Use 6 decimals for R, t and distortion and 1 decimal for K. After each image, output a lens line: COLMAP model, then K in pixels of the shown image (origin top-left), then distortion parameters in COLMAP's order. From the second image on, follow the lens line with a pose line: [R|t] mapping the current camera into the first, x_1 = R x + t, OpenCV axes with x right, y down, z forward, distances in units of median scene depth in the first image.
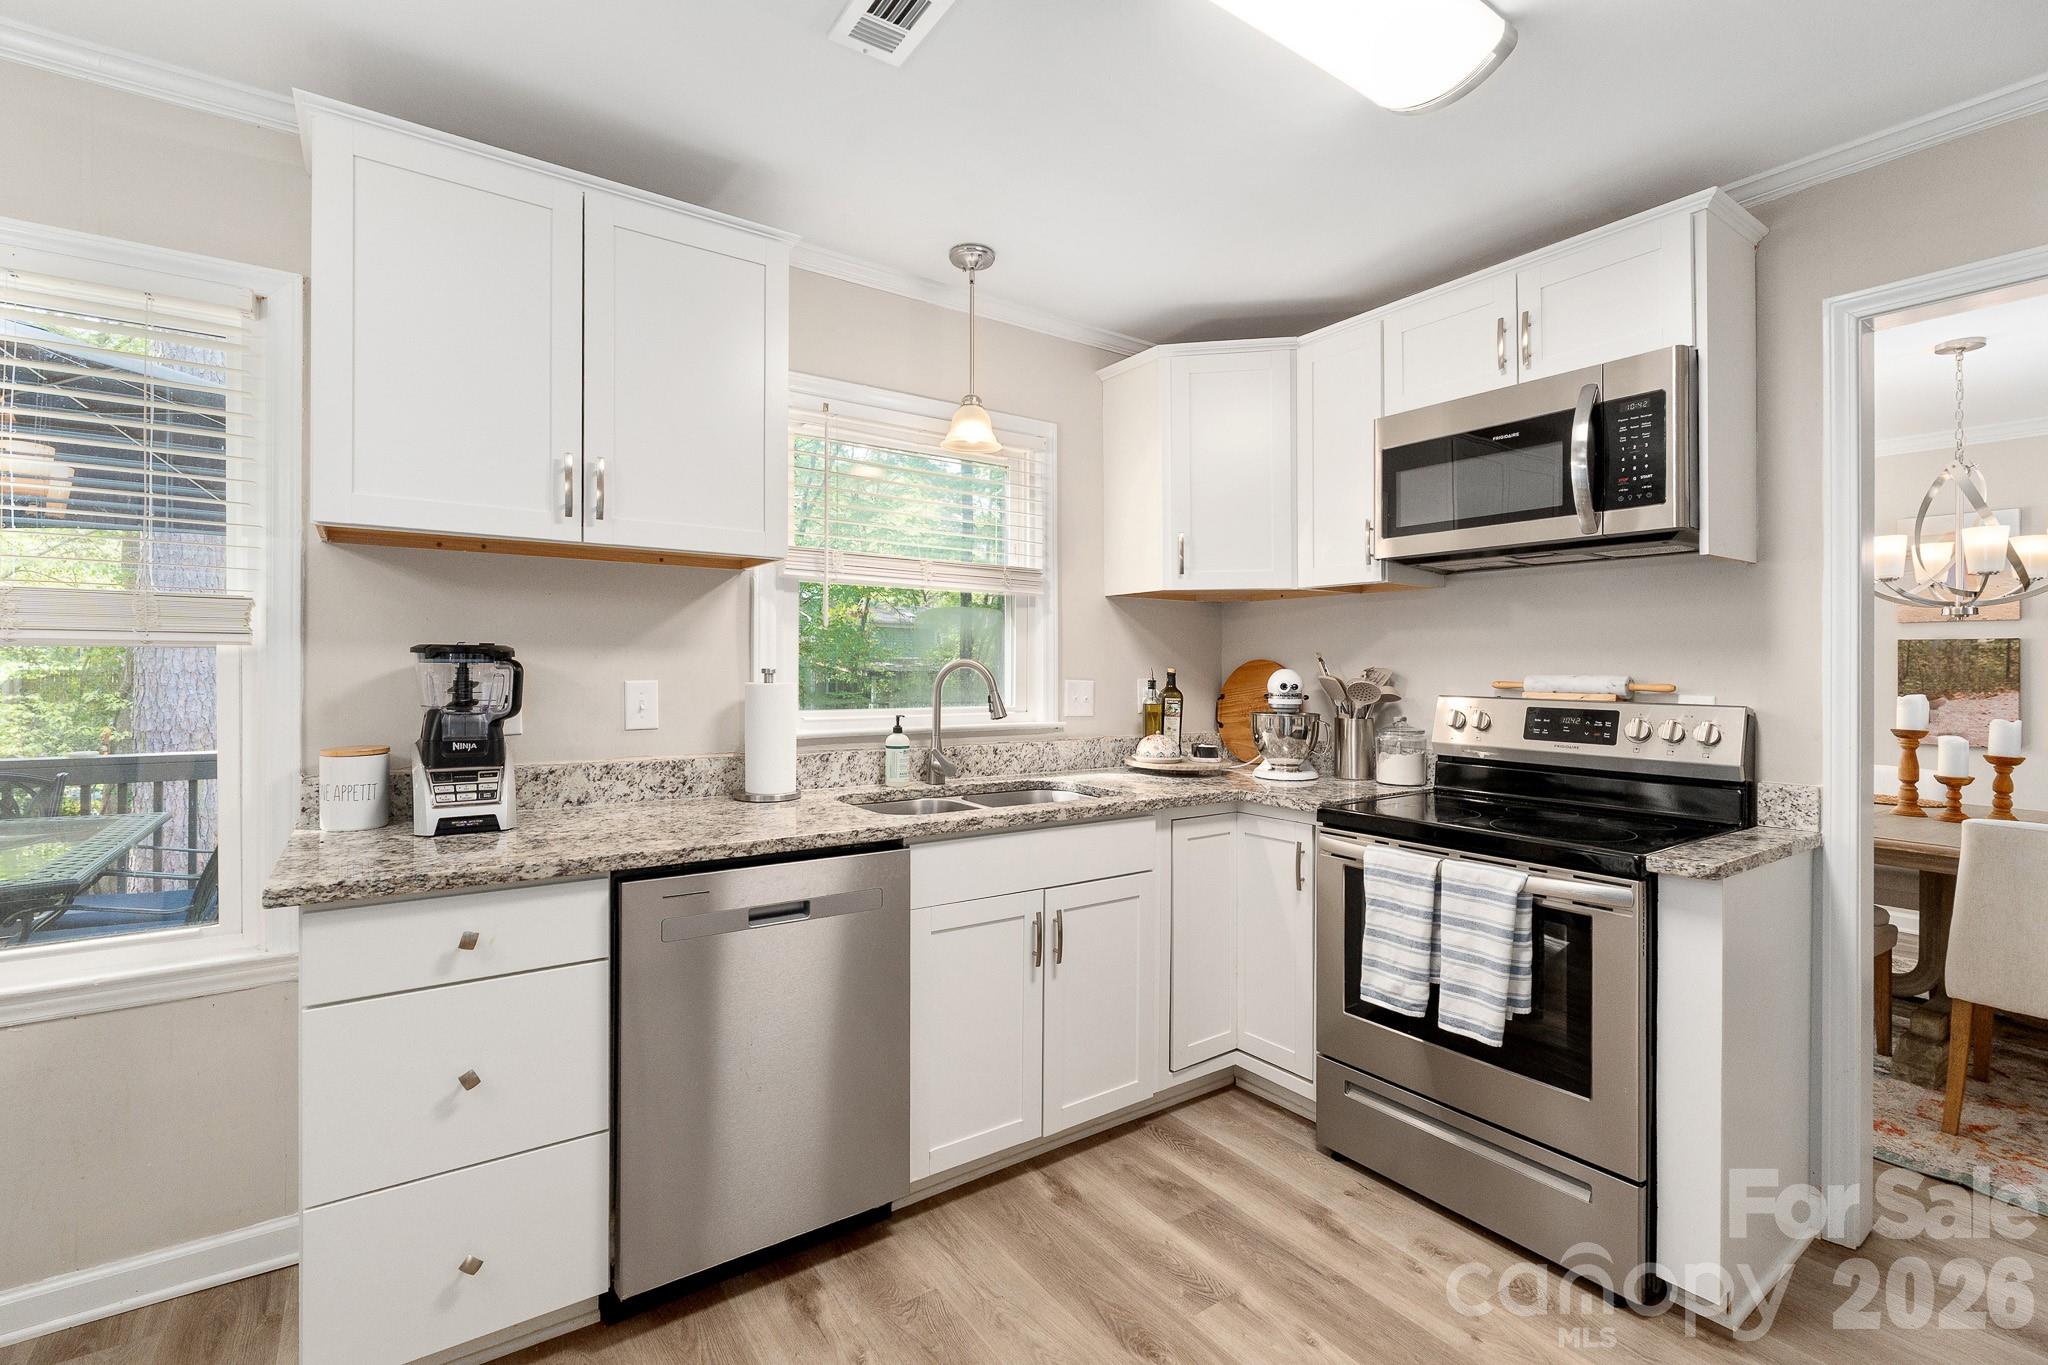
lens RADIAL K [[915.4, 0, 1027.7], [0, 915.4, 662.4], [0, 0, 1]] dist [0.000779, -0.001005]
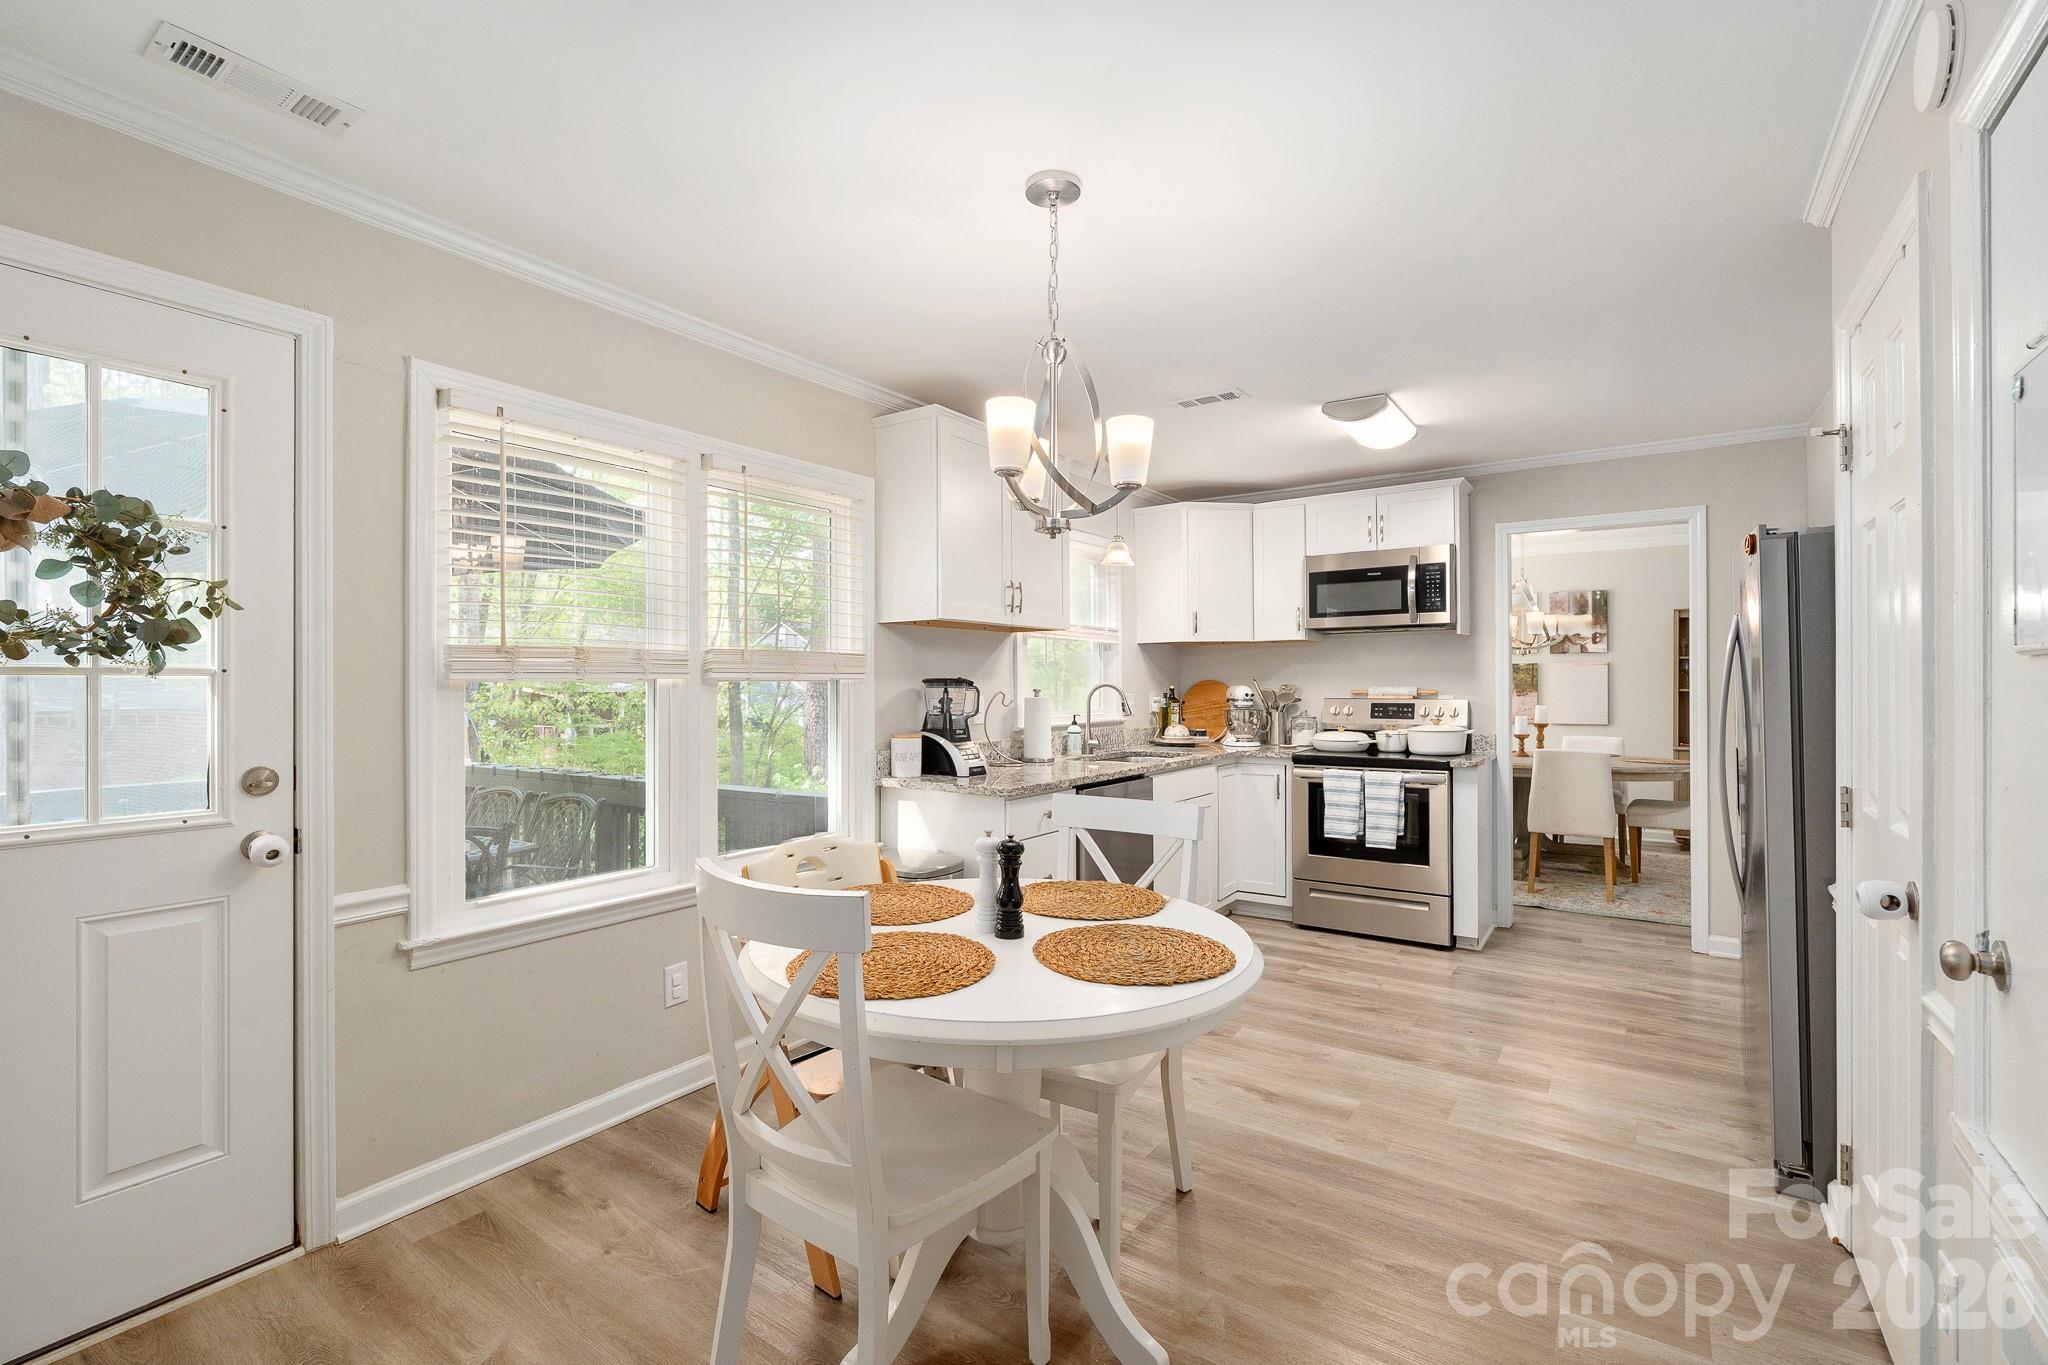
lens RADIAL K [[915.4, 0, 1020.6], [0, 915.4, 683.5], [0, 0, 1]] dist [0.000779, -0.001005]
pose [[0.940323, -0.012749, 0.340045, -0.979224], [0.011887, 0.999919, 0.004616, -0.013615], [-0.340076, -0.000298, 0.940398, -0.718940]]
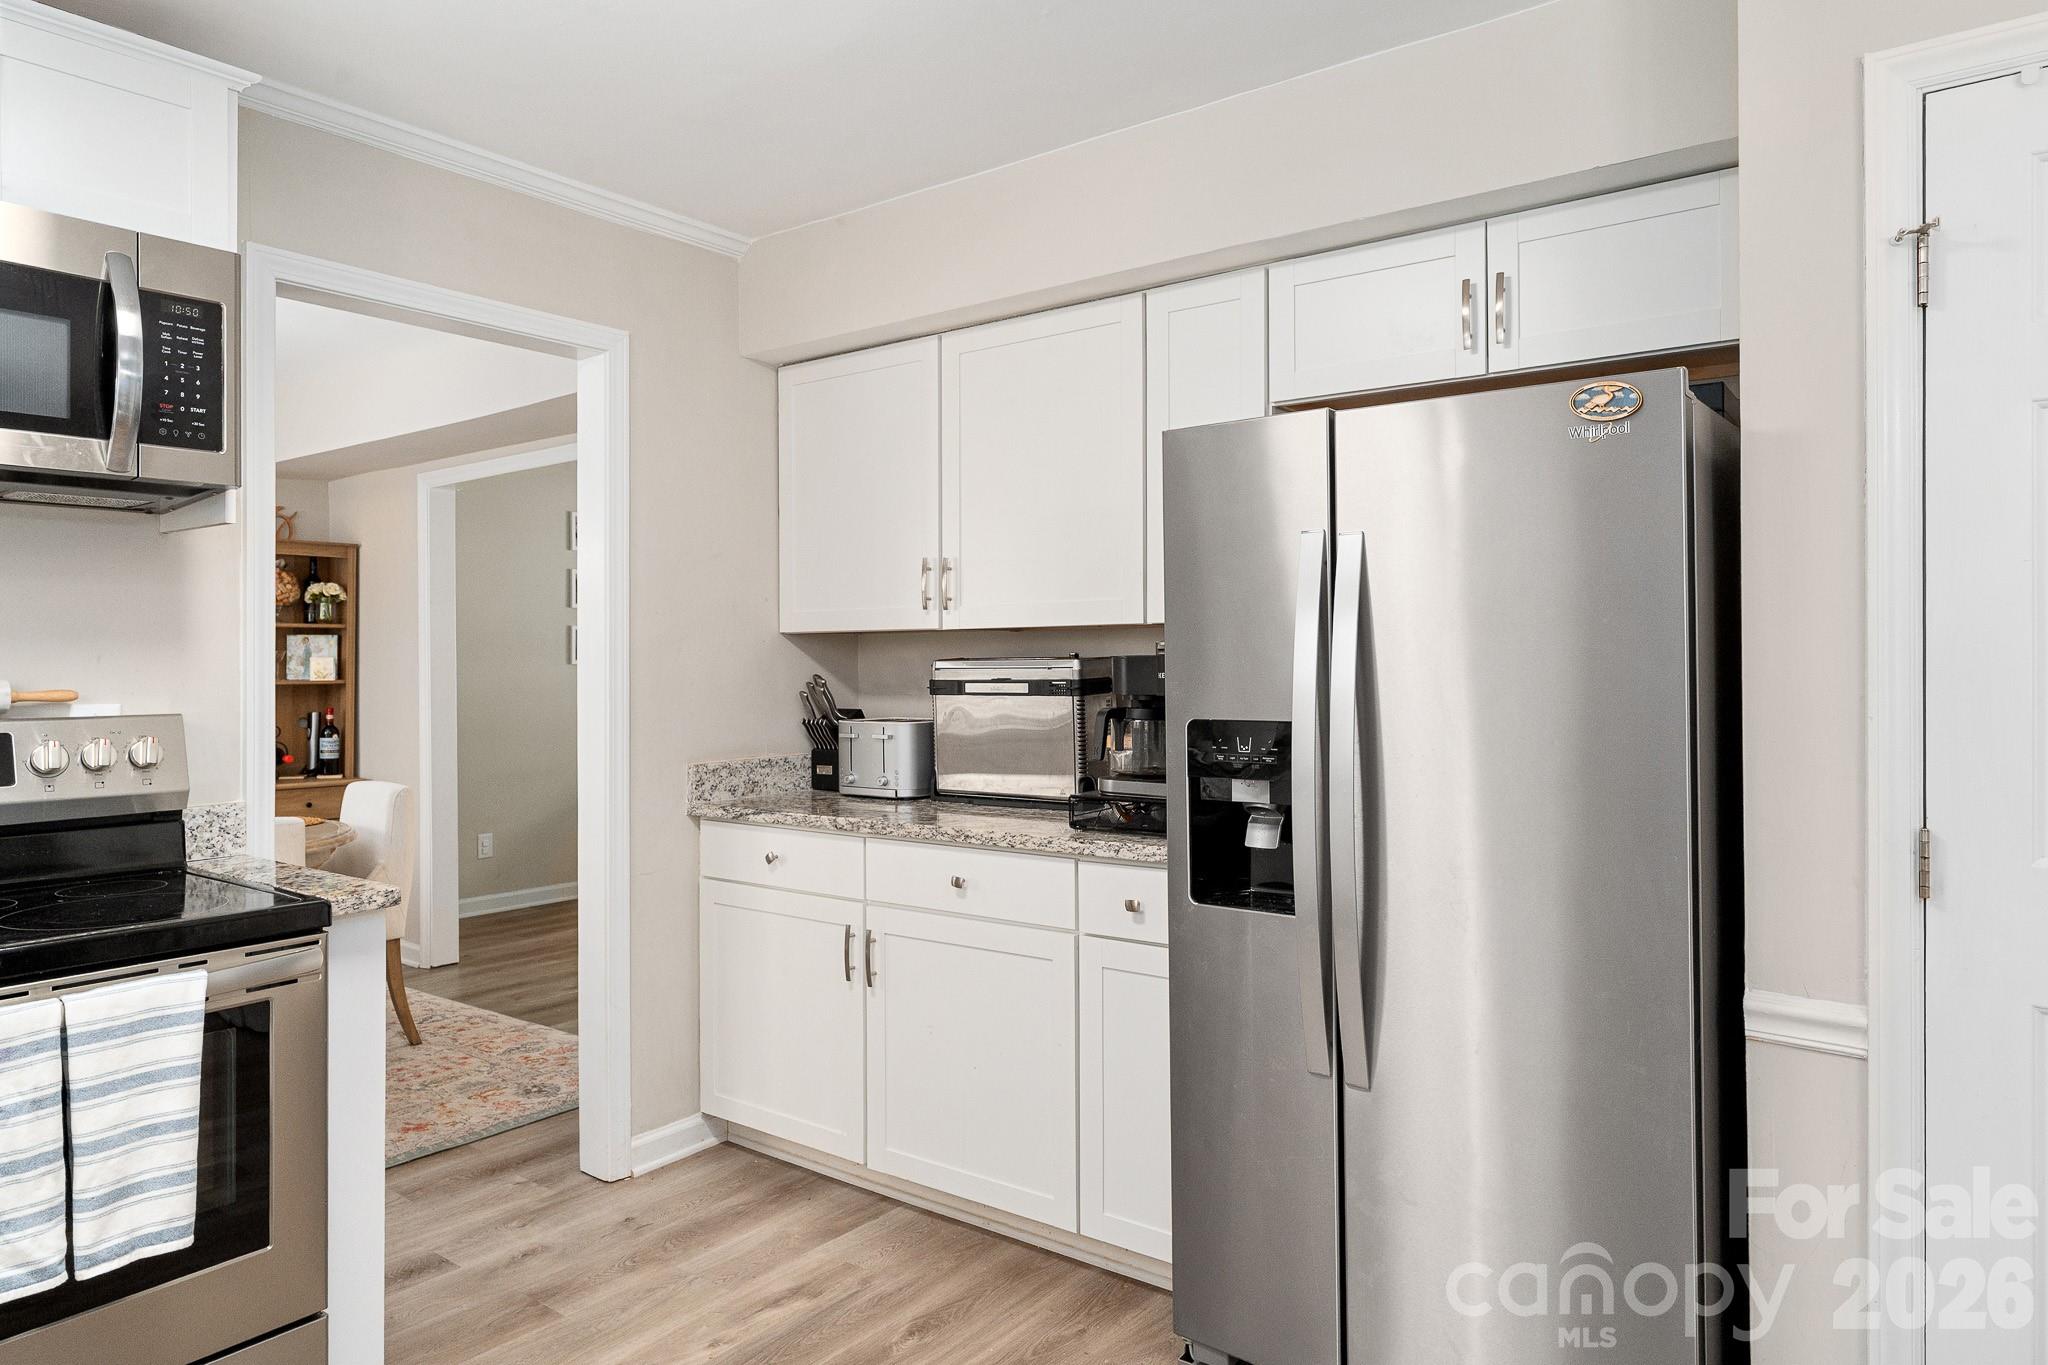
lens RADIAL K [[1295.4, 0, 1047.7], [0, 1295.4, 633.5], [0, 0, 1]] dist [0.000177, 0.000710]
pose [[-0.300741, 0.010046, 0.953653, -0.490889], [0.002765, 0.999949, -0.009662, -0.007964], [-0.953702, -0.000269, -0.300753, 0.597881]]
